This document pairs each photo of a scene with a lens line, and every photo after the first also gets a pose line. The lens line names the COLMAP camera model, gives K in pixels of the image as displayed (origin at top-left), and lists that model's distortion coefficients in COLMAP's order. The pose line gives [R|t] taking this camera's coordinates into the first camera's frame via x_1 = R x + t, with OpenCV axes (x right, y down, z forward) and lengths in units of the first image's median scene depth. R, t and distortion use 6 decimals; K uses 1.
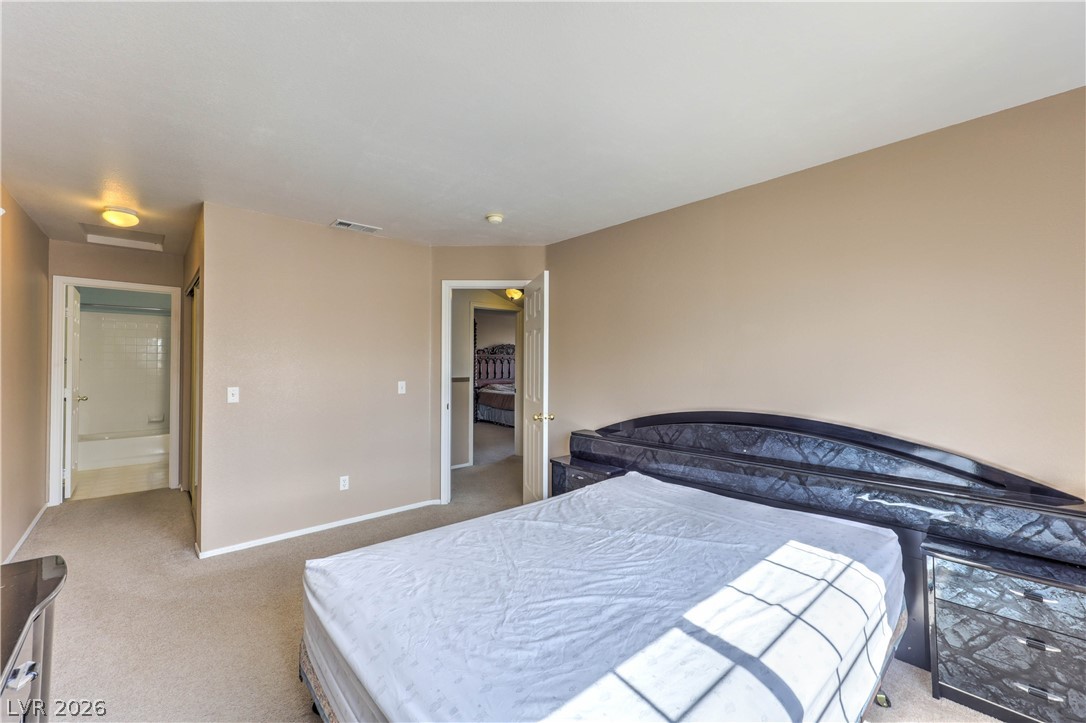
lens RADIAL K [[444.6, 0, 547.8], [0, 444.6, 352.1], [0, 0, 1]] dist [0.004004, 0.000353]
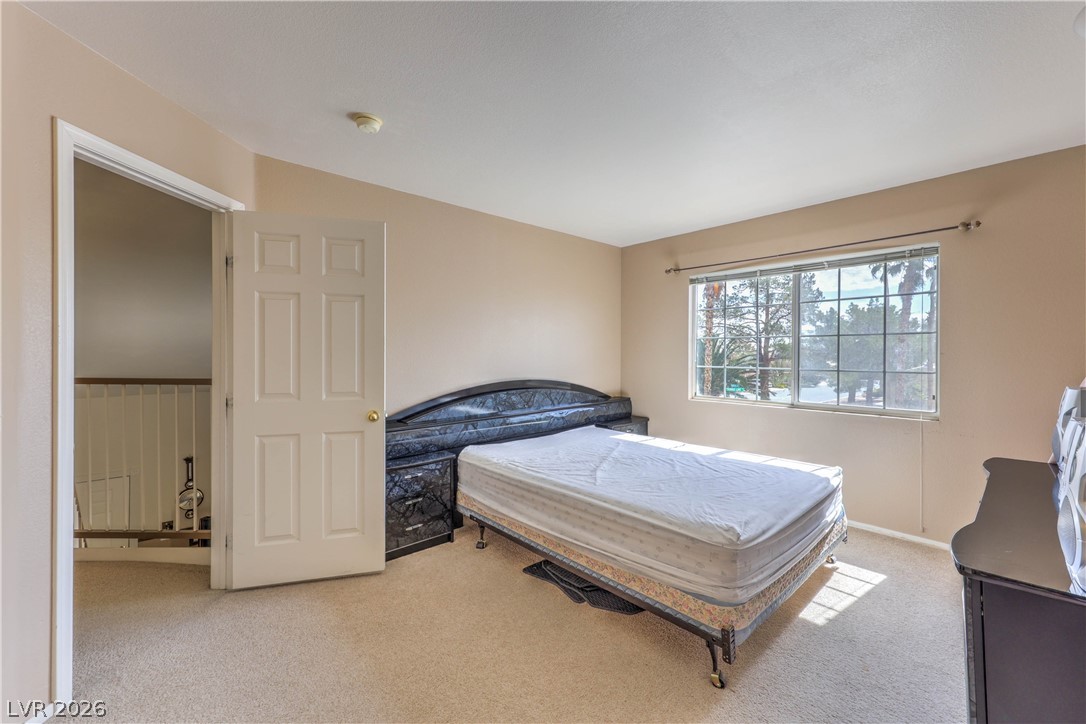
lens RADIAL K [[435.7, 0, 545.4], [0, 435.7, 362.0], [0, 0, 1]] dist [0.001269, 0.000032]
pose [[-0.005533, -0.036826, 0.999306, -0.967535], [-0.034800, 0.998723, 0.036612, 0.020043], [-0.999379, -0.034573, -0.006807, 0.913081]]
